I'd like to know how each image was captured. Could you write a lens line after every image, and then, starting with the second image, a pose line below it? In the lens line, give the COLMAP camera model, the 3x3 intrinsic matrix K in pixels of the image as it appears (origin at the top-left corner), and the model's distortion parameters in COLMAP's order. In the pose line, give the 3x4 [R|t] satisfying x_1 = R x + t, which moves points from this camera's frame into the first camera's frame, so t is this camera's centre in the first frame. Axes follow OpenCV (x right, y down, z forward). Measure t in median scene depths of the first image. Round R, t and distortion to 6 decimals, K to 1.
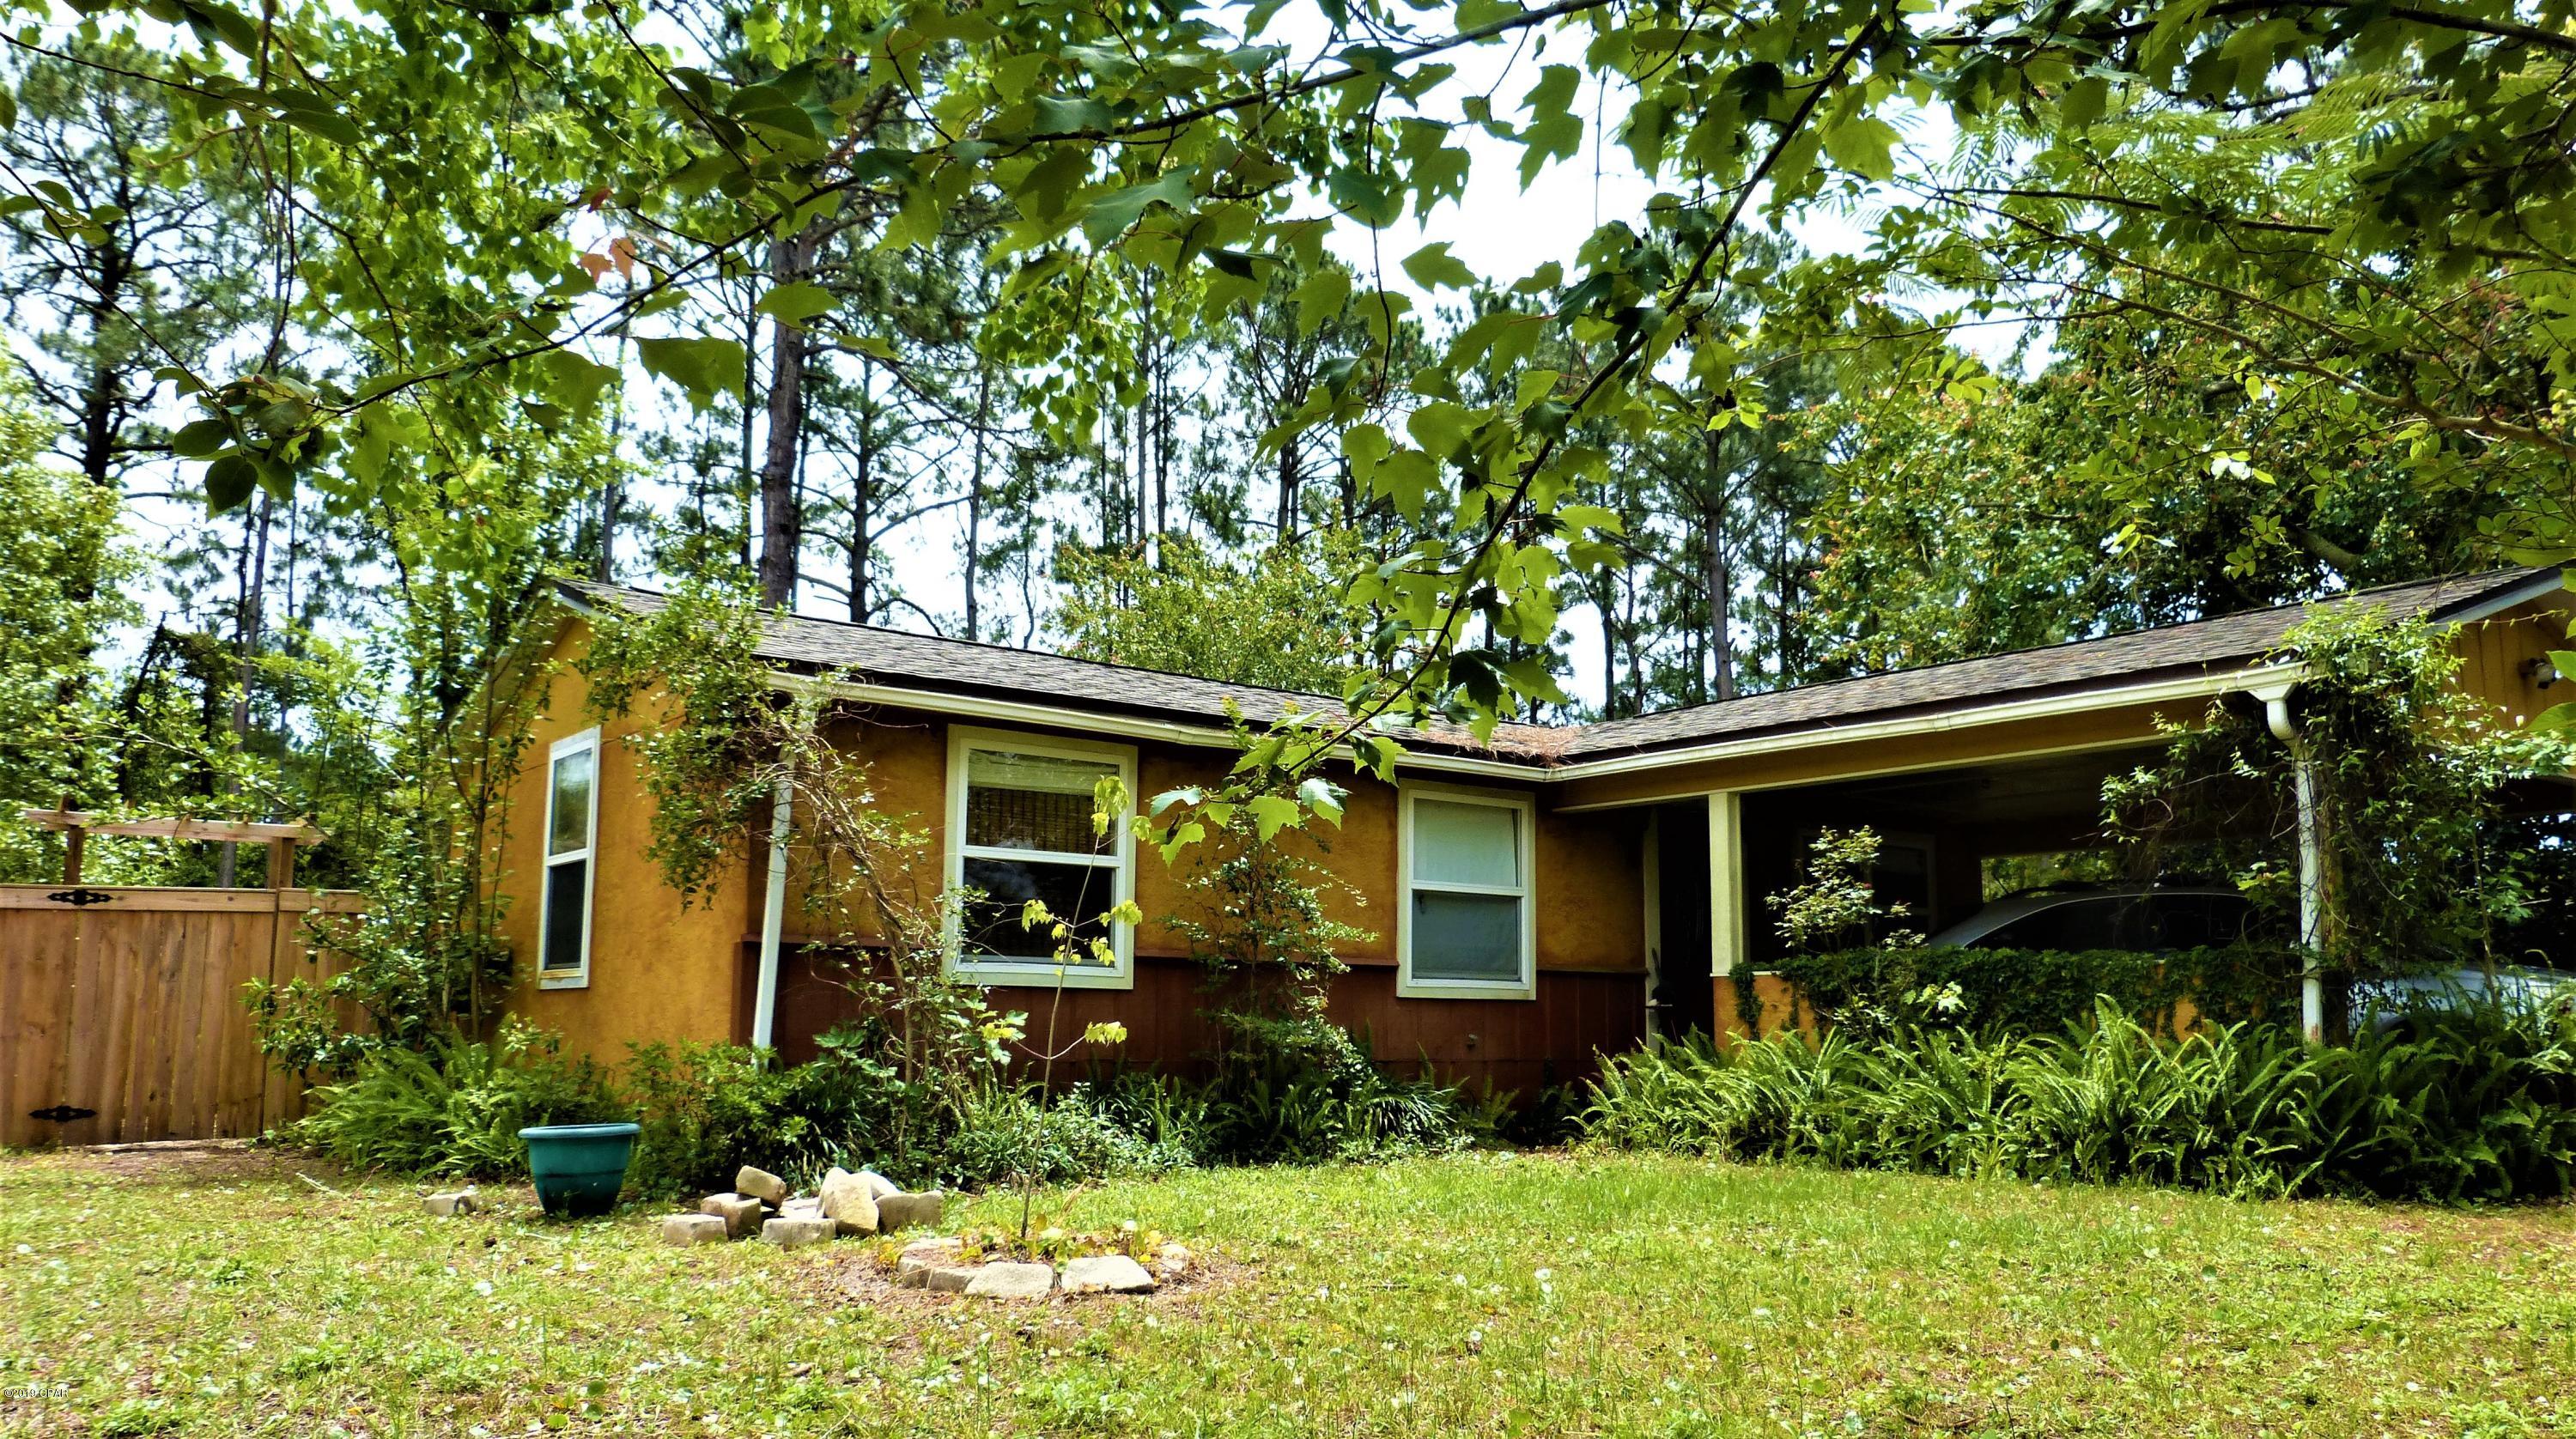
lens RADIAL K [[1934.1, 0, 1288.3], [0, 1934.1, 782.5], [0, 0, 1]] dist [-0.020840, -0.003007]
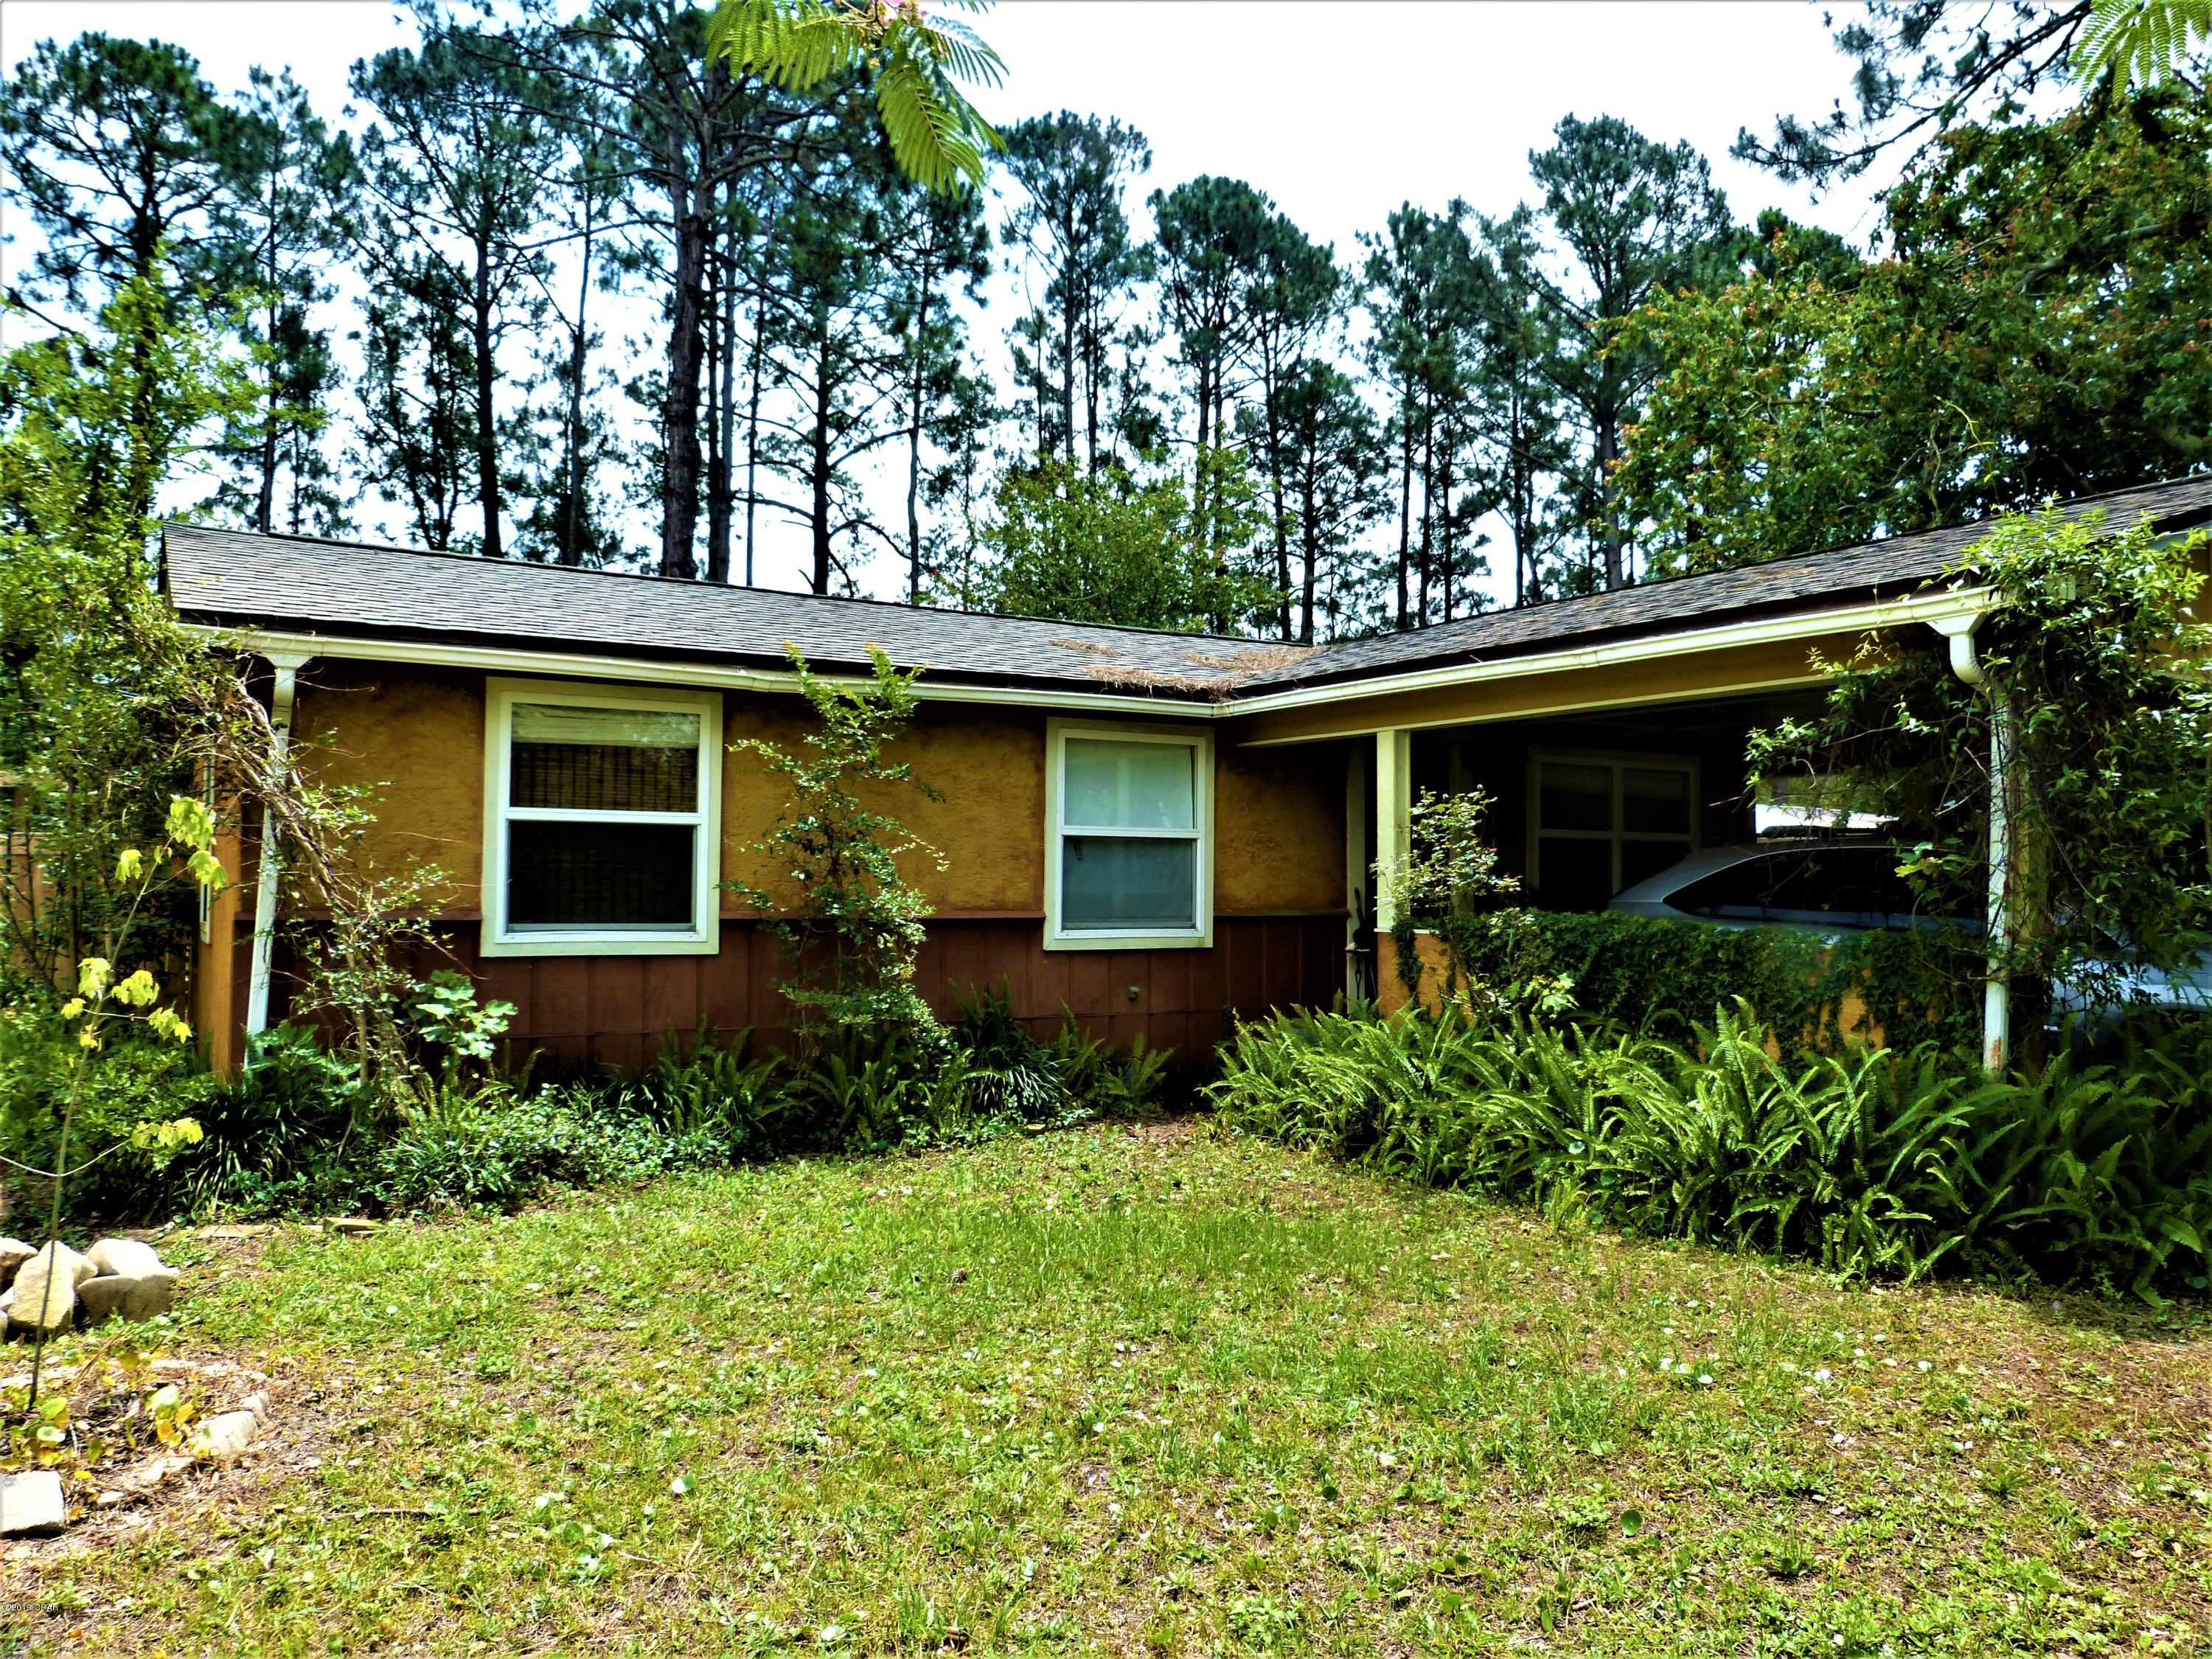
lens RADIAL K [[1656.8, 0, 1106.0], [0, 1656.8, 829.5], [0, 0, 1]] dist [-0.043382, 0.032991]
pose [[0.993379, -0.003590, -0.114827, 0.193599], [0.014559, 0.995387, 0.094835, -0.025589], [0.113957, -0.095879, 0.988848, 0.228421]]
